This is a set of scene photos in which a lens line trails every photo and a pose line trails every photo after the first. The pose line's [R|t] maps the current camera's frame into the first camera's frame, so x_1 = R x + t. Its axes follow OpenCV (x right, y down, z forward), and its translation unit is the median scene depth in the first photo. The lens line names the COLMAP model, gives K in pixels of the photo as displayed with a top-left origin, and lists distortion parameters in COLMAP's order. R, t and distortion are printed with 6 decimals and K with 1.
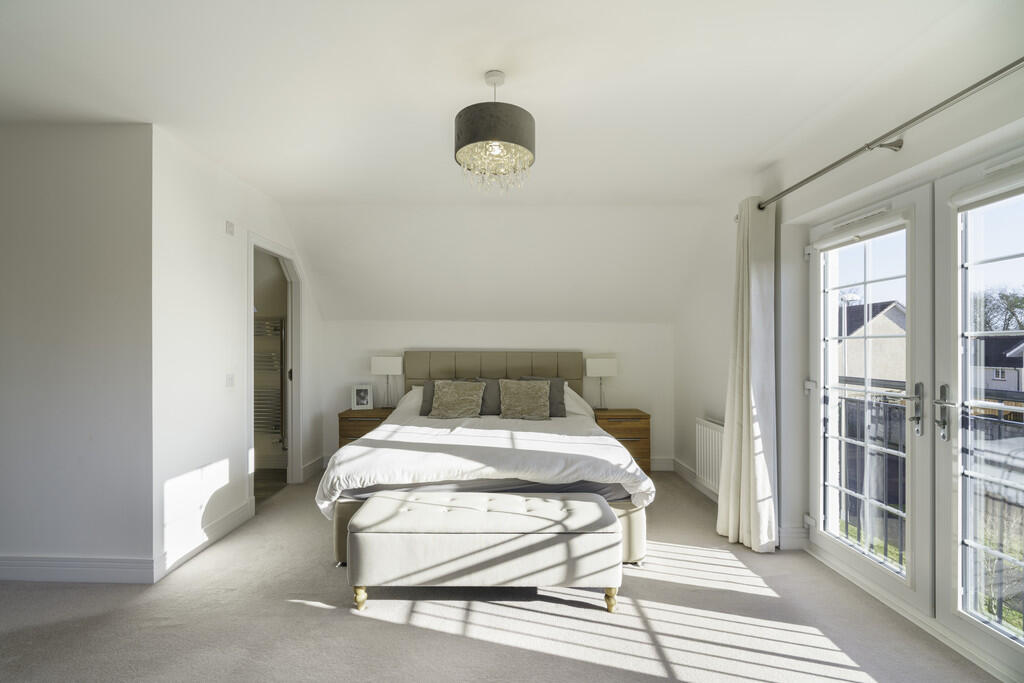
lens RADIAL K [[456.8, 0, 508.0], [0, 456.8, 340.1], [0, 0, 1]] dist [-0.006053, 0.000907]
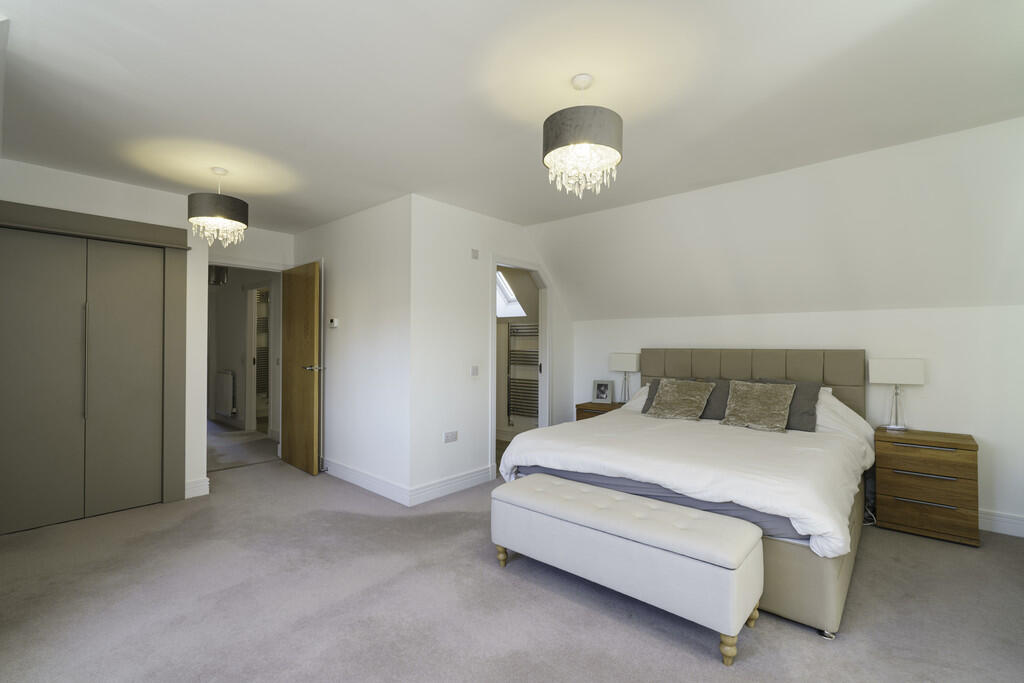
lens RADIAL K [[456.8, 0, 508.0], [0, 456.8, 340.1], [0, 0, 1]] dist [-0.006053, 0.000907]
pose [[0.745527, -0.011687, -0.666373, 0.245028], [0.015184, 0.999885, -0.000547, 0.002539], [0.666302, -0.009710, 0.745619, 0.062510]]
